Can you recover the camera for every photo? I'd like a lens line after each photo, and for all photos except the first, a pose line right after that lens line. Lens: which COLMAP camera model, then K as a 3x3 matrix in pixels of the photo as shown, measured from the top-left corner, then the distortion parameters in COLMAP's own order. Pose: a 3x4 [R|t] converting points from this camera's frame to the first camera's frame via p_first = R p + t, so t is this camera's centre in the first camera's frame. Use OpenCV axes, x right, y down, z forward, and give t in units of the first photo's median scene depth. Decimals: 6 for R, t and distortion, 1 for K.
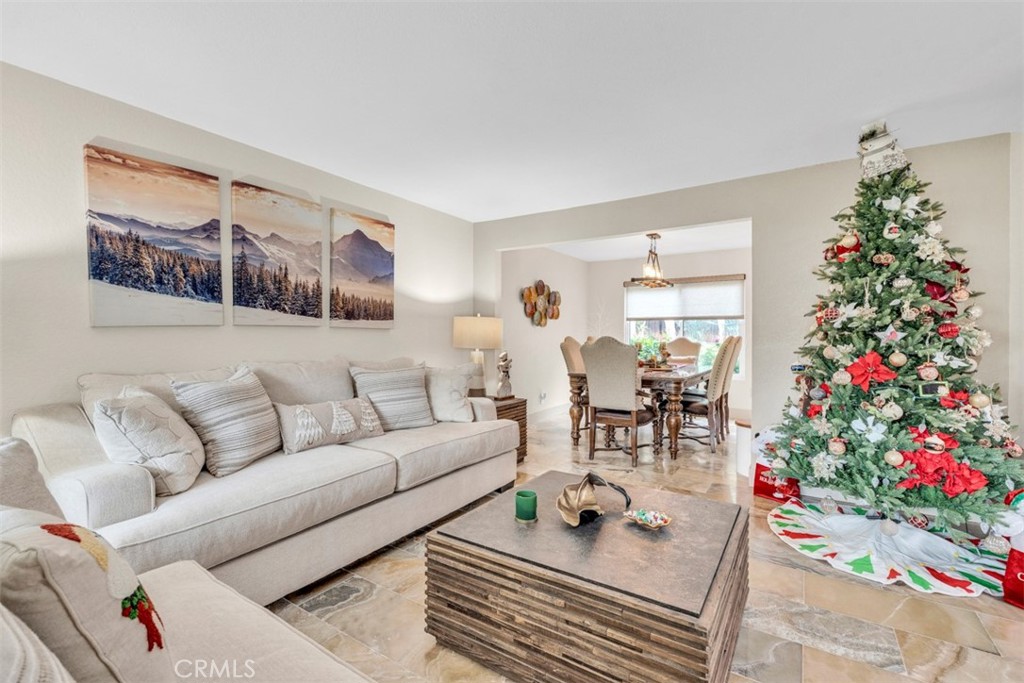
lens RADIAL K [[452.4, 0, 513.5], [0, 452.4, 333.6], [0, 0, 1]] dist [-0.005399, 0.001005]
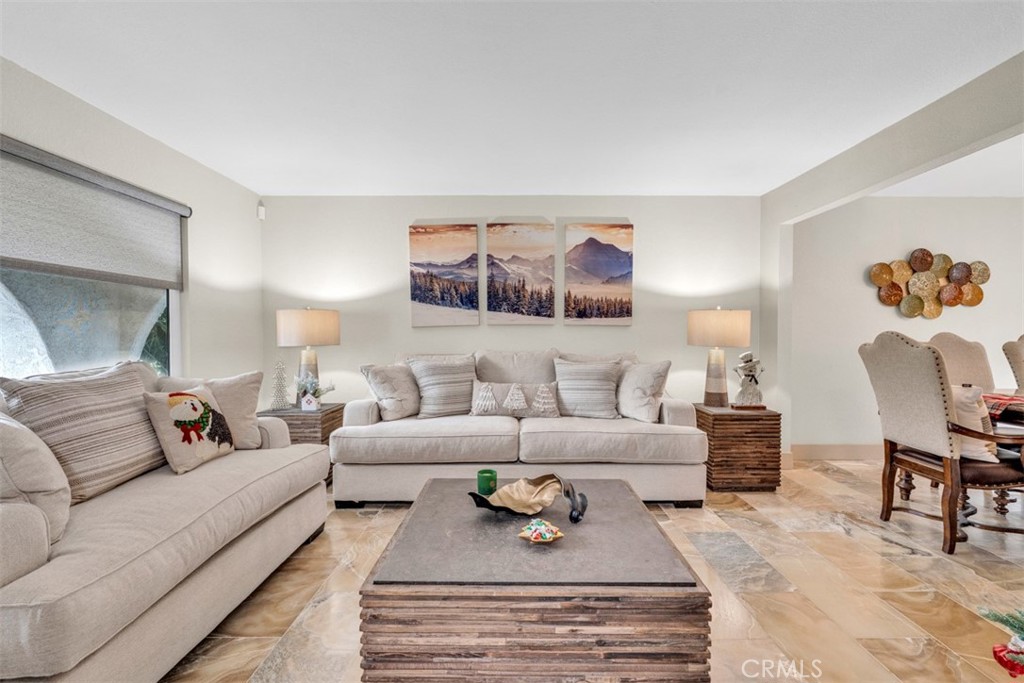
lens RADIAL K [[452.4, 0, 513.1], [0, 452.4, 337.8], [0, 0, 1]] dist [-0.005399, 0.001005]
pose [[0.538771, 0.006298, -0.842428, 0.588316], [0.004297, 0.999939, 0.010223, 0.007715], [0.842441, -0.009127, 0.538711, 0.271772]]
